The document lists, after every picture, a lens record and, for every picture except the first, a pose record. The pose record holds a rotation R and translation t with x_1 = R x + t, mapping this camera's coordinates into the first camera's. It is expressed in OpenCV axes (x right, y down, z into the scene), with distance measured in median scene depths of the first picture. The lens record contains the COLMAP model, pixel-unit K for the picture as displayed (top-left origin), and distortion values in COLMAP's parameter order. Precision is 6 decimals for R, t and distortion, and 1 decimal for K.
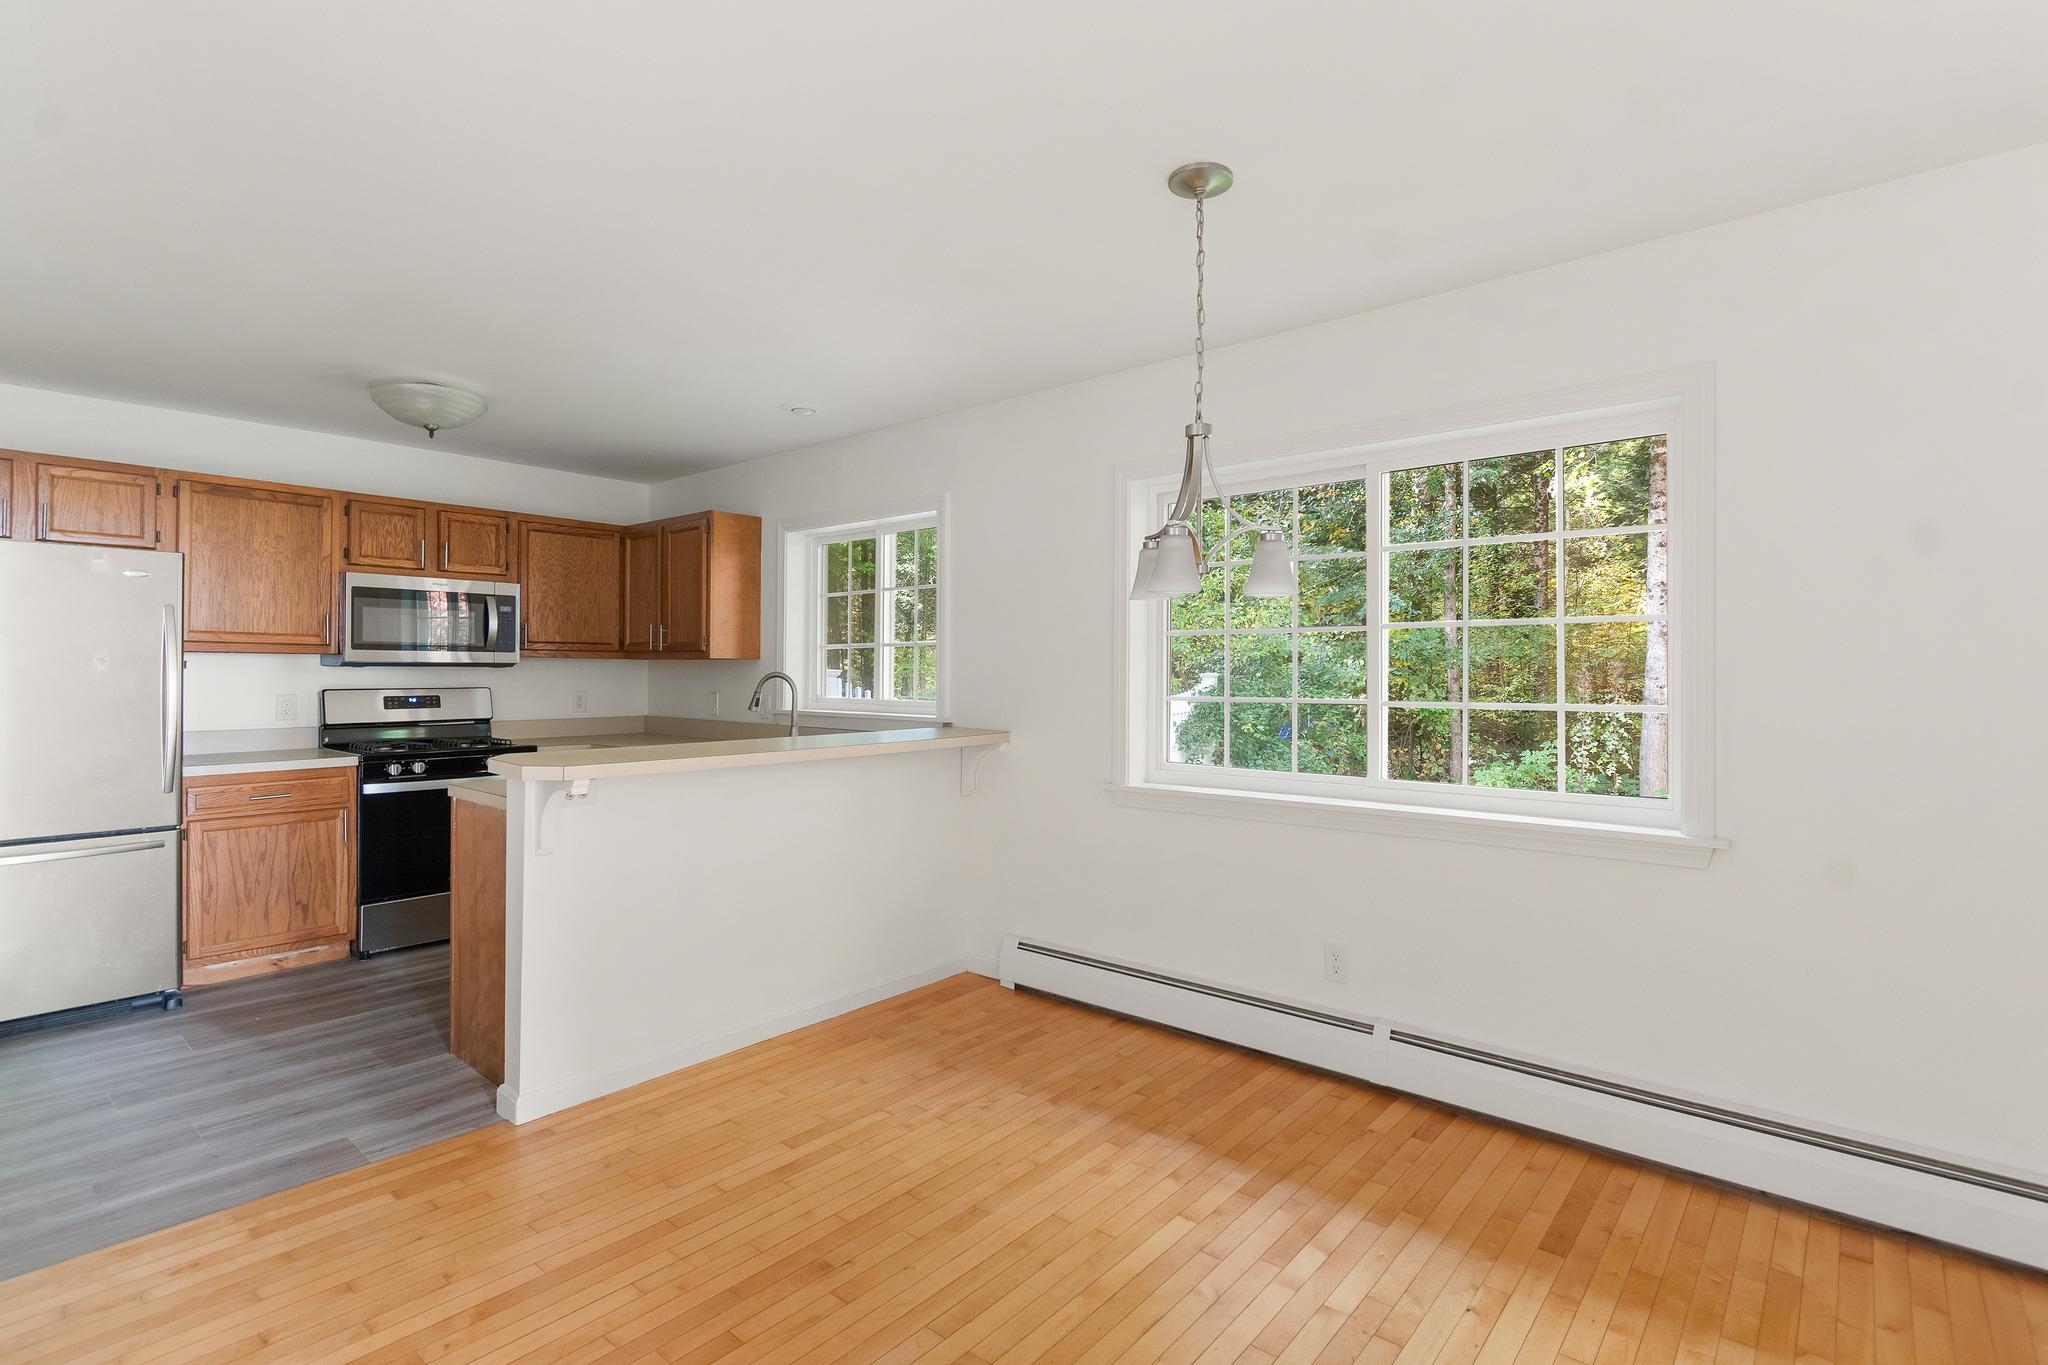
lens RADIAL K [[964.9, 0, 1034.4], [0, 964.9, 675.8], [0, 0, 1]] dist [0.009126, -0.002607]
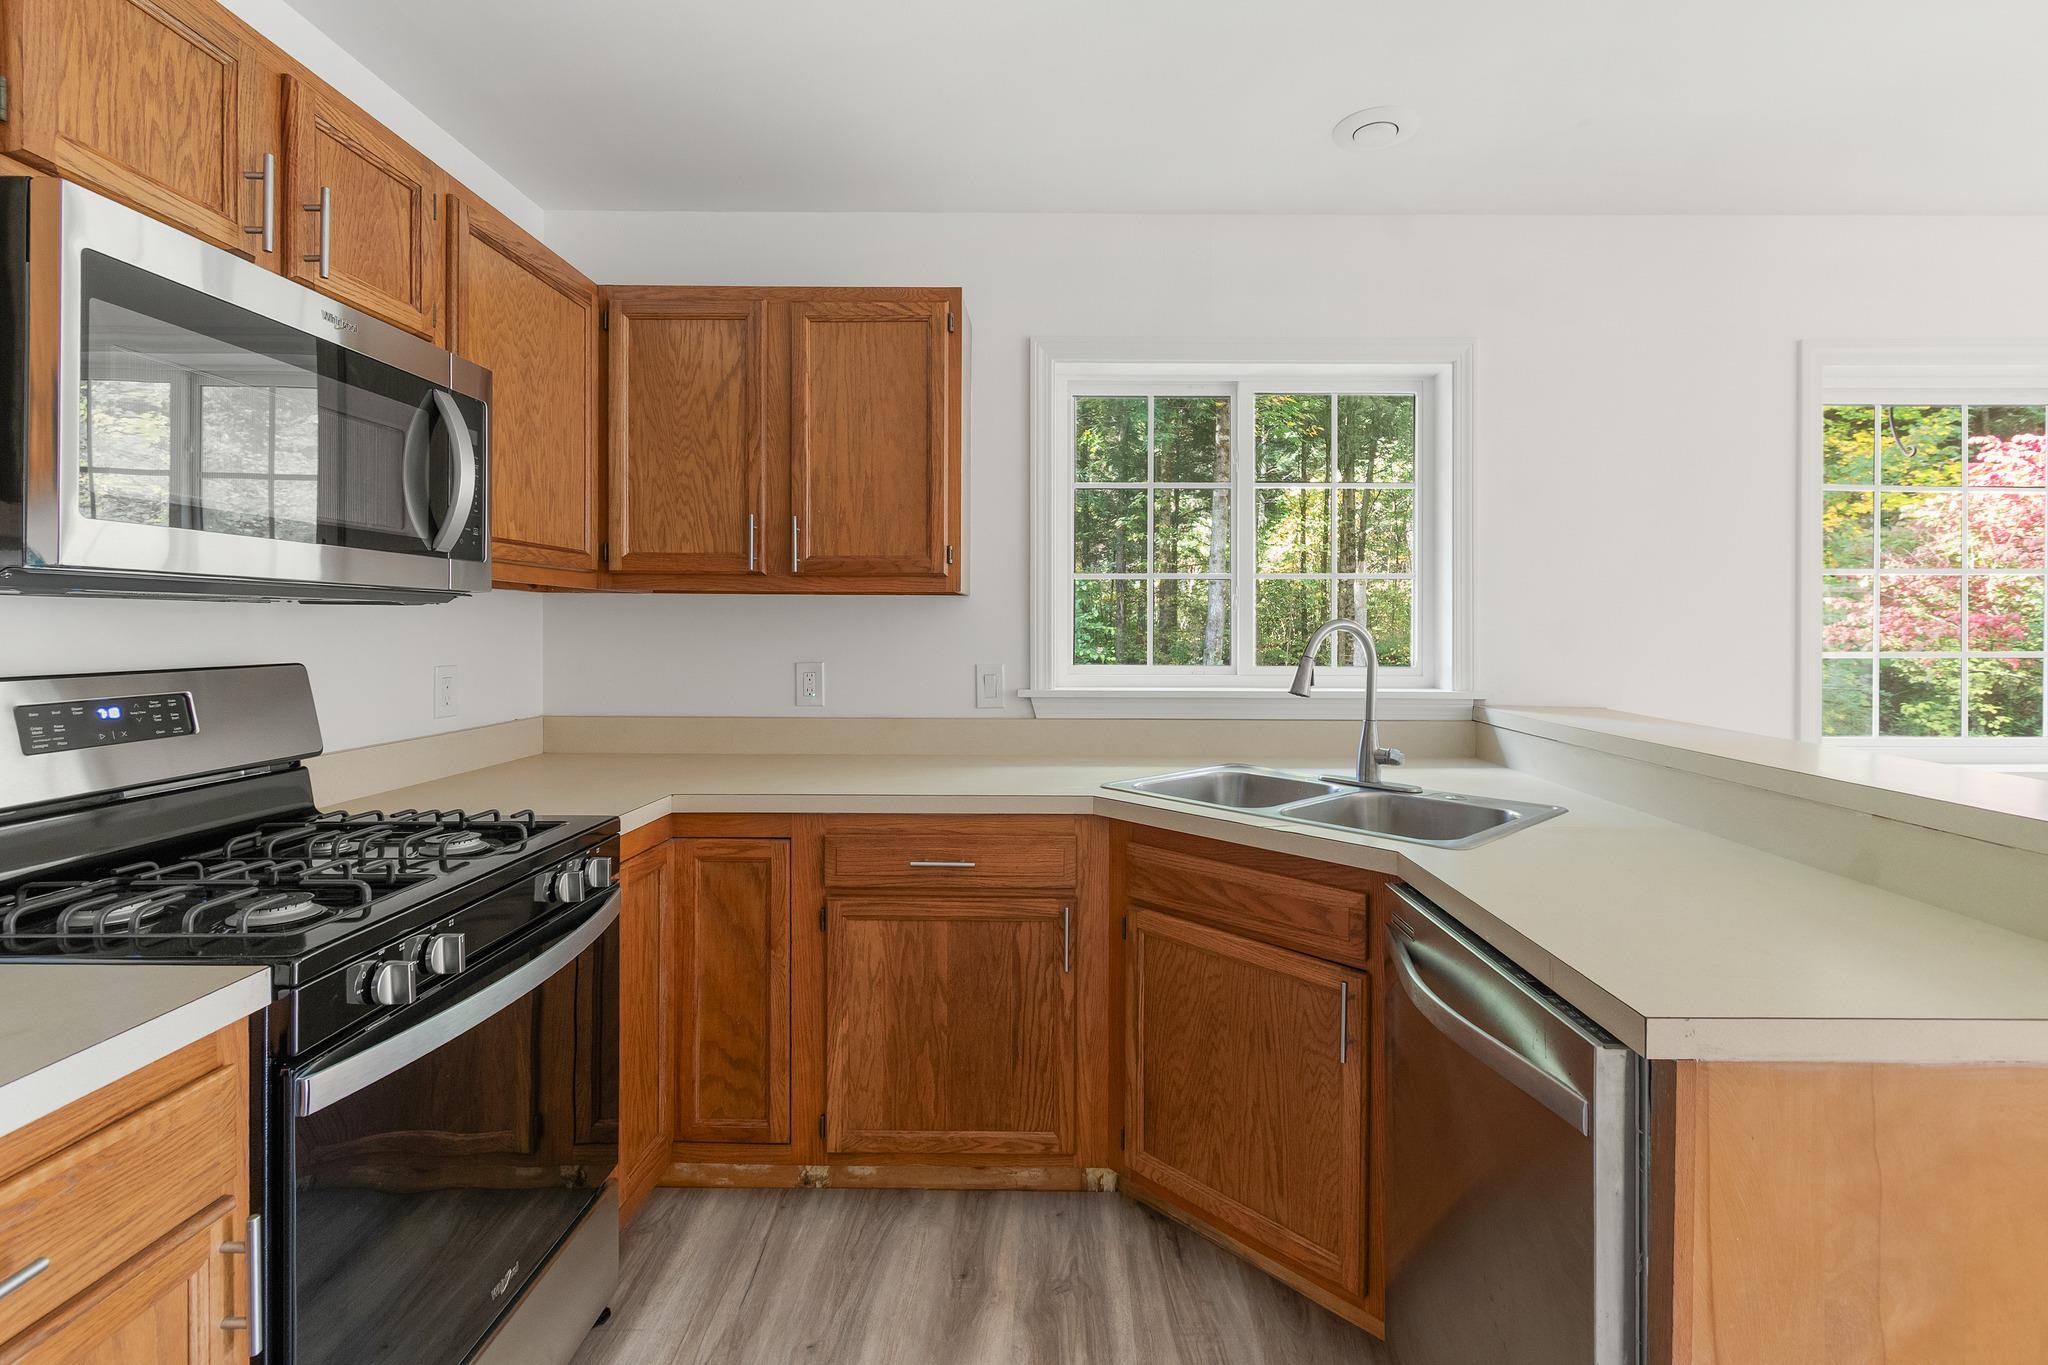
lens RADIAL K [[919.6, 0, 1044.9], [0, 919.6, 631.7], [0, 0, 1]] dist [0.005289, -0.003207]
pose [[0.760368, -0.006886, 0.649456, -0.764533], [0.003675, 0.999973, 0.006300, 0.000268], [-0.649482, -0.002403, 0.760373, 0.771946]]
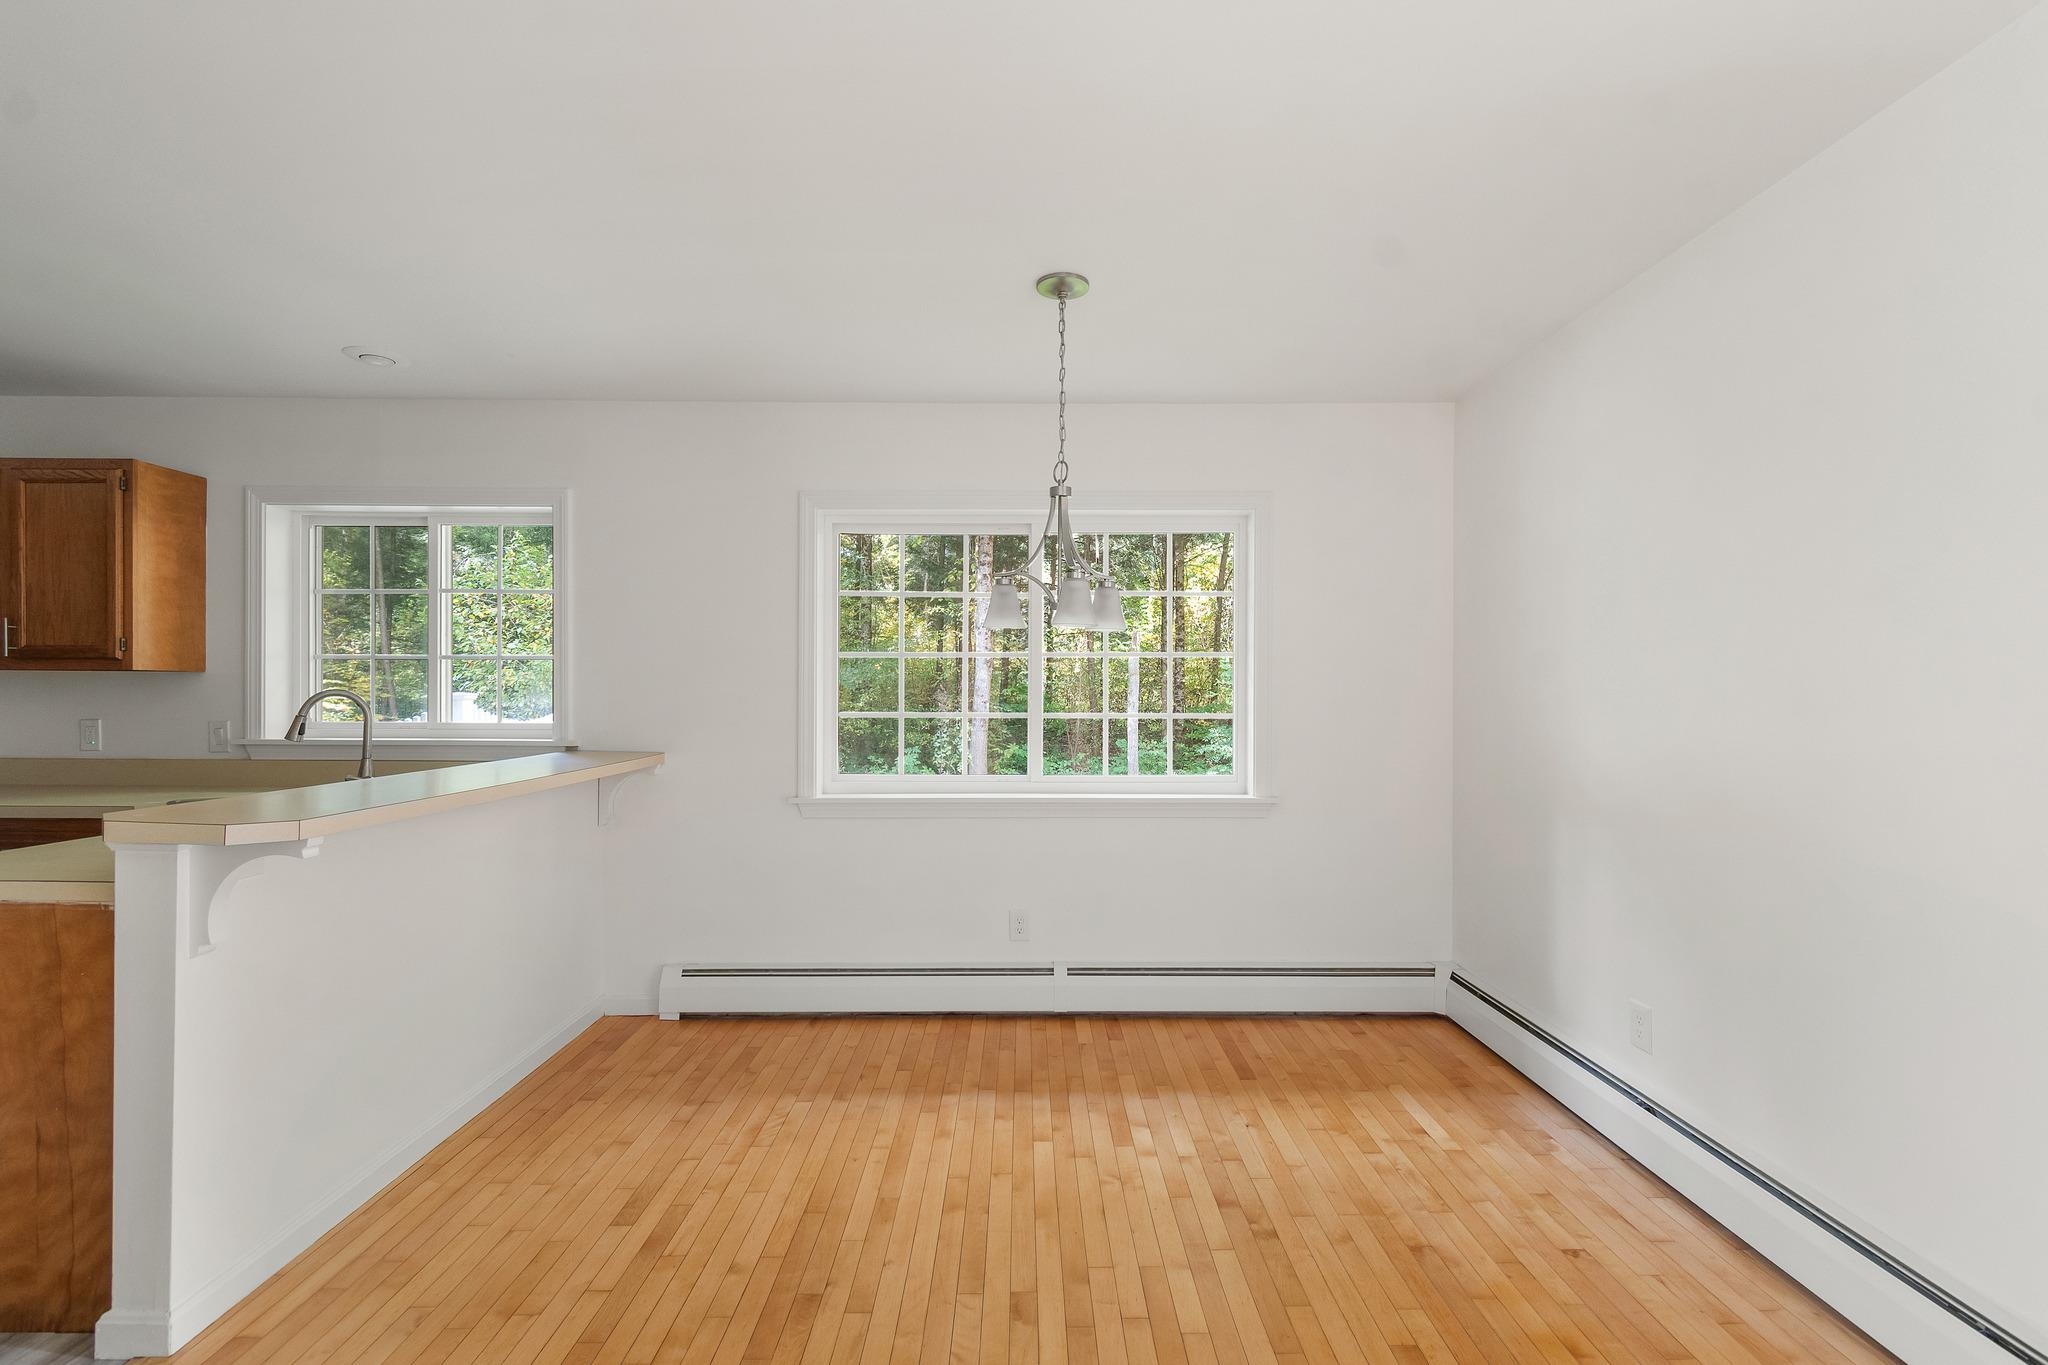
lens RADIAL K [[919.6, 0, 1024.5], [0, 919.6, 698.3], [0, 0, 1]] dist [0.005289, -0.003207]
pose [[0.759052, -0.004792, 0.651012, -0.351149], [0.000900, 0.999980, 0.006311, -0.000874], [-0.651029, -0.004204, 0.759041, 0.081286]]
